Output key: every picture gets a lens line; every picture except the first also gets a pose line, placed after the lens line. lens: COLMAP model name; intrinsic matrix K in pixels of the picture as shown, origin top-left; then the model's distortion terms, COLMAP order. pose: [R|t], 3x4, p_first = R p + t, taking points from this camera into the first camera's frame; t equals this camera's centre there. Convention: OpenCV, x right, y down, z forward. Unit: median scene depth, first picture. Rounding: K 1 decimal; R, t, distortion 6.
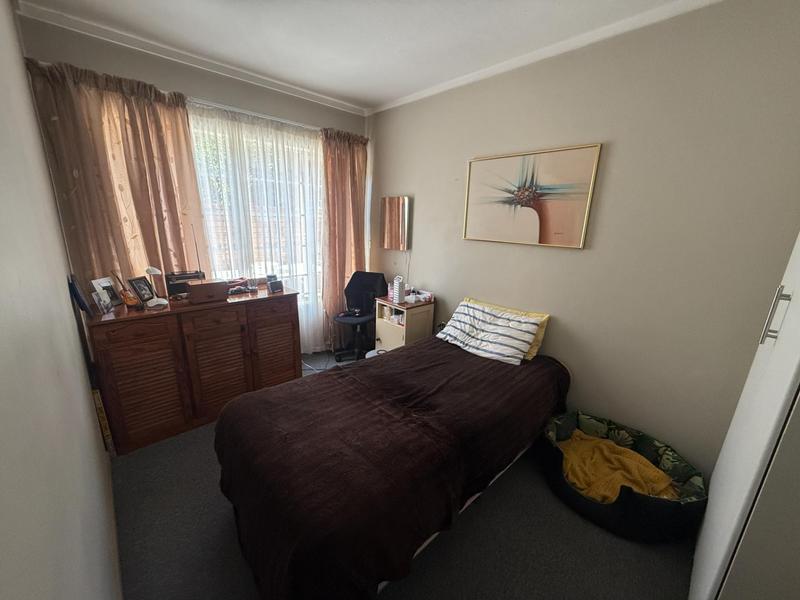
lens RADIAL K [[318.8, 0, 401.1], [0, 318.8, 301.8], [0, 0, 1]] dist [-0.001409, -0.000013]
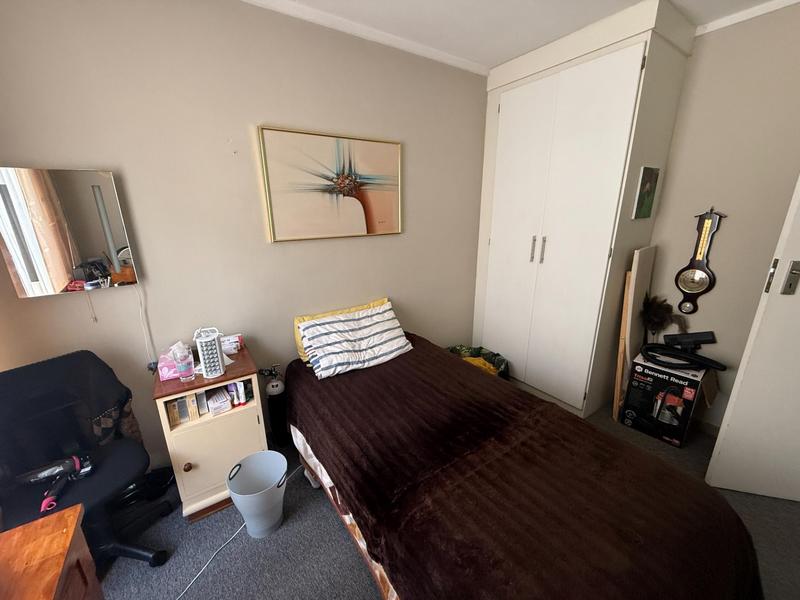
lens RADIAL K [[318.8, 0, 400.6], [0, 318.8, 300.7], [0, 0, 1]] dist [-0.001409, -0.000013]
pose [[0.156952, -0.311458, 0.937209, -0.527949], [0.263918, 0.927686, 0.264096, -0.215431], [-0.951690, 0.205895, 0.227801, 0.687154]]
